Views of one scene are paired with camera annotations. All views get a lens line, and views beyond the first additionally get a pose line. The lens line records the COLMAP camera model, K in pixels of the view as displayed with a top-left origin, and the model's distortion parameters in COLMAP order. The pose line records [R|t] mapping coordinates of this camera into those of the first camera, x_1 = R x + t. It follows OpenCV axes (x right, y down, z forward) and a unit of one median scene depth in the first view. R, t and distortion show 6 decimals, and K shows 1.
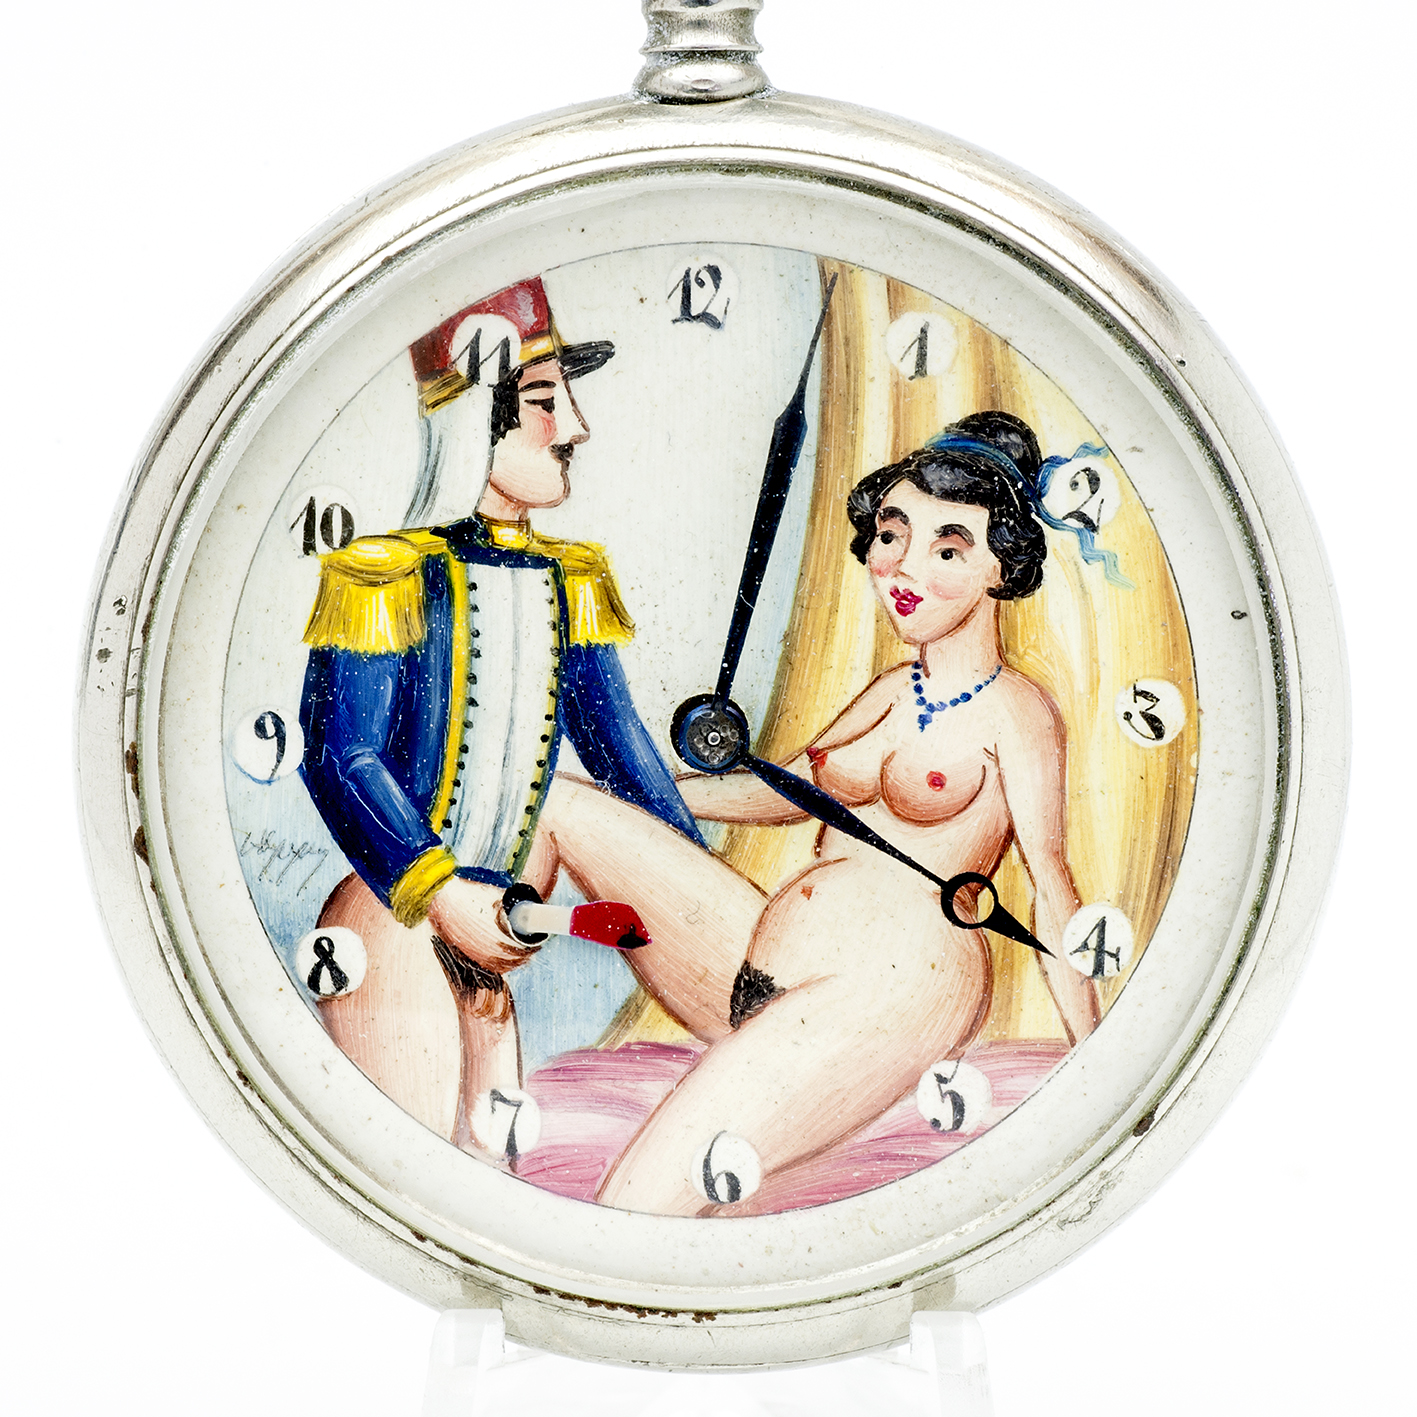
lens RADIAL K [[7251.7, 0, 697.3], [0, 7251.7, 703.7], [0, 0, 1]] dist [0.267256, 0.000000]
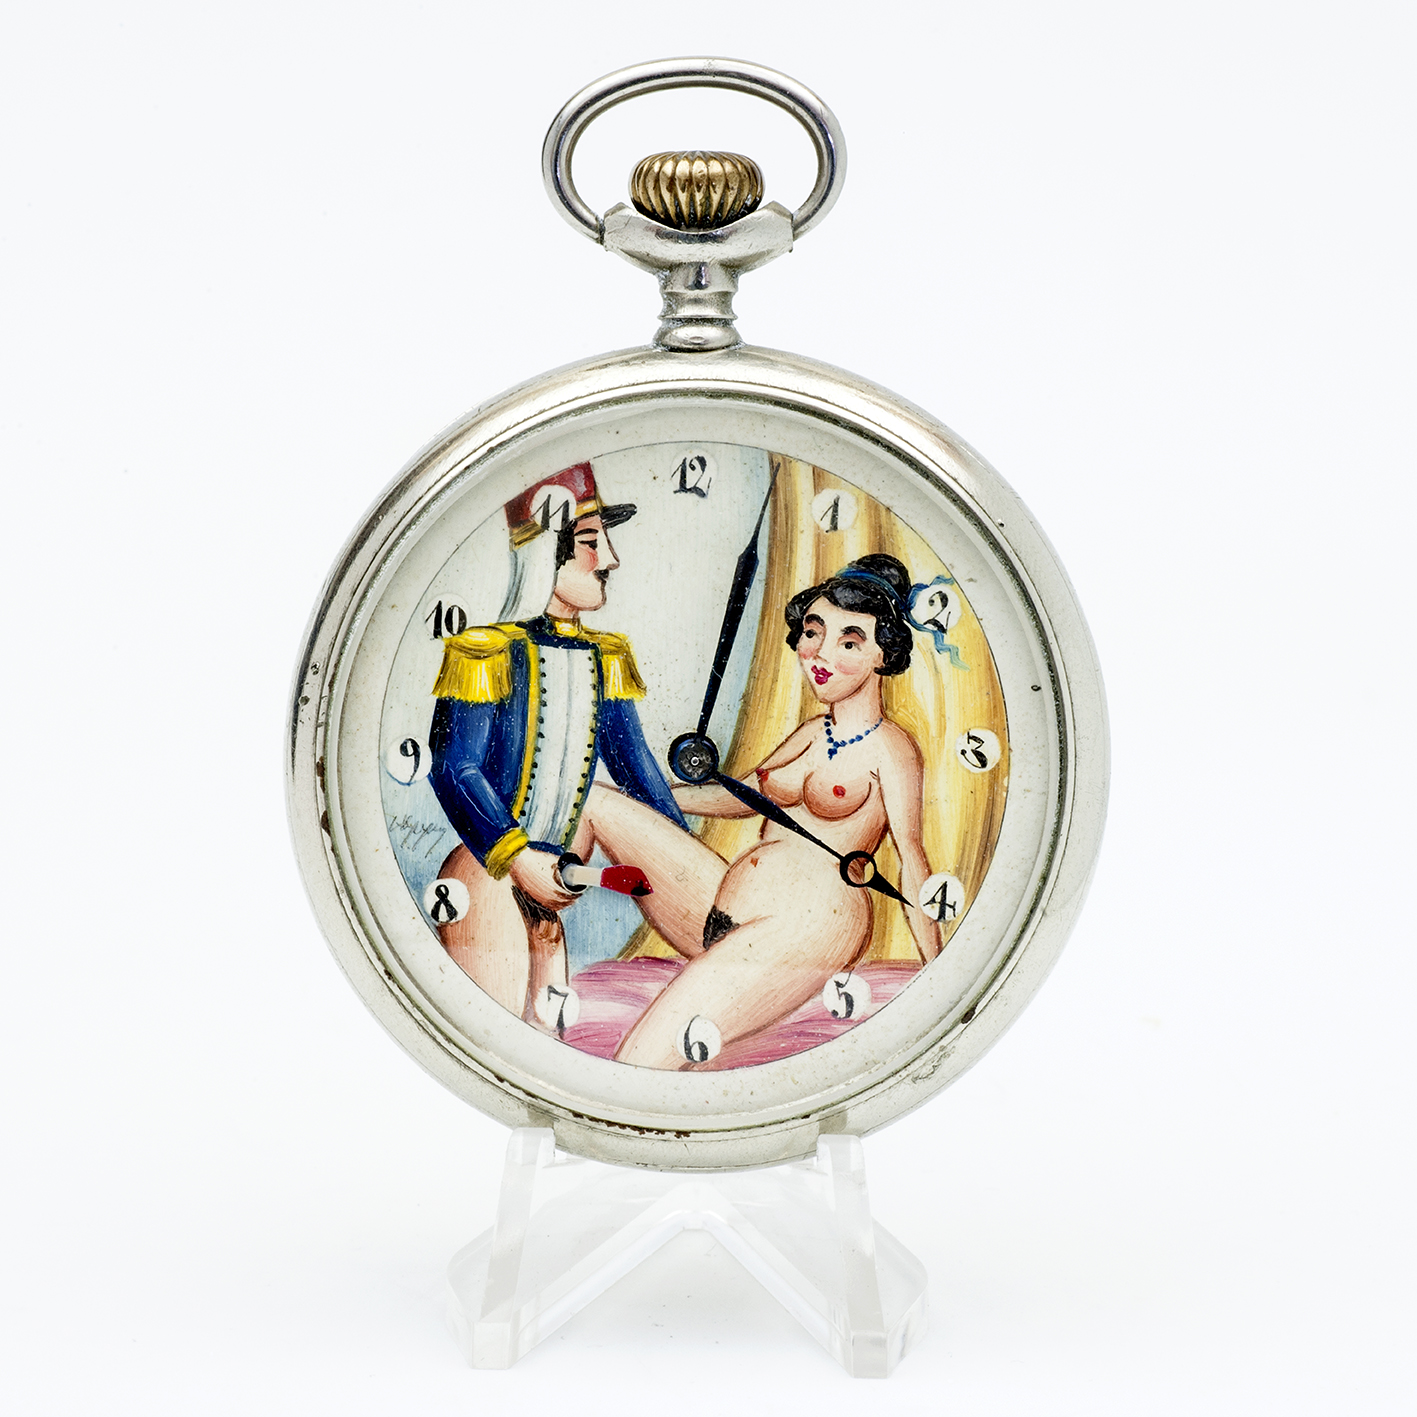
lens RADIAL K [[7251.7, 0, 715.9], [0, 7251.7, 712.5], [0, 0, 1]] dist [0.267256, 0.000000]
pose [[0.999253, 0.018927, -0.033686, 0.058531], [-0.019343, 0.999740, -0.012048, 0.012918], [0.033450, 0.012691, 0.999360, -0.547474]]
